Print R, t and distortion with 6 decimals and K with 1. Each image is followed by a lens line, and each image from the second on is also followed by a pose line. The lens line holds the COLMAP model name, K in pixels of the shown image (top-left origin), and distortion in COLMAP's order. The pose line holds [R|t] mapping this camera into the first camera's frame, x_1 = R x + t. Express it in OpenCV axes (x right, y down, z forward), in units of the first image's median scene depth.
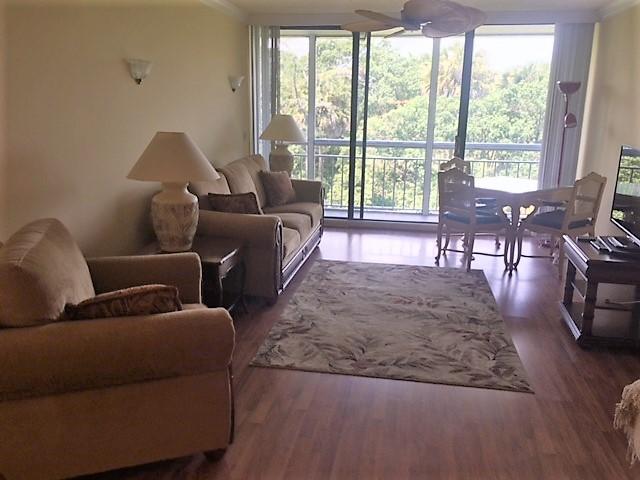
lens RADIAL K [[547.0, 0, 317.4], [0, 547.0, 238.2], [0, 0, 1]] dist [0.054793, -0.002721]
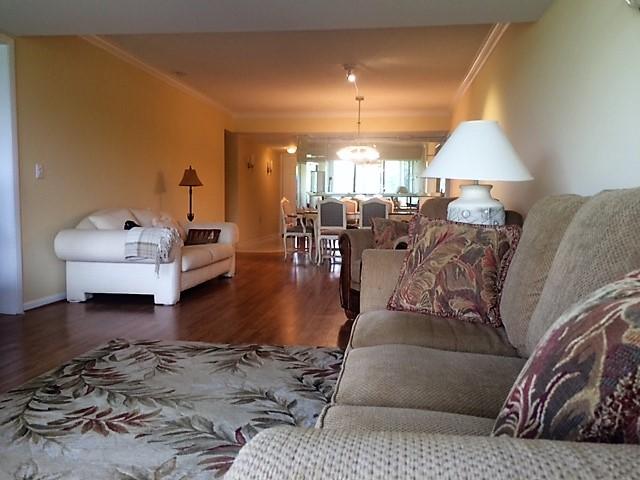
lens RADIAL K [[547.0, 0, 320.2], [0, 547.0, 239.9], [0, 0, 1]] dist [0.054793, -0.002721]
pose [[-0.998350, -0.024024, -0.052148, 0.009412], [-0.038734, 0.952252, 0.302847, -0.255531], [0.042382, 0.304367, -0.951612, 1.738189]]
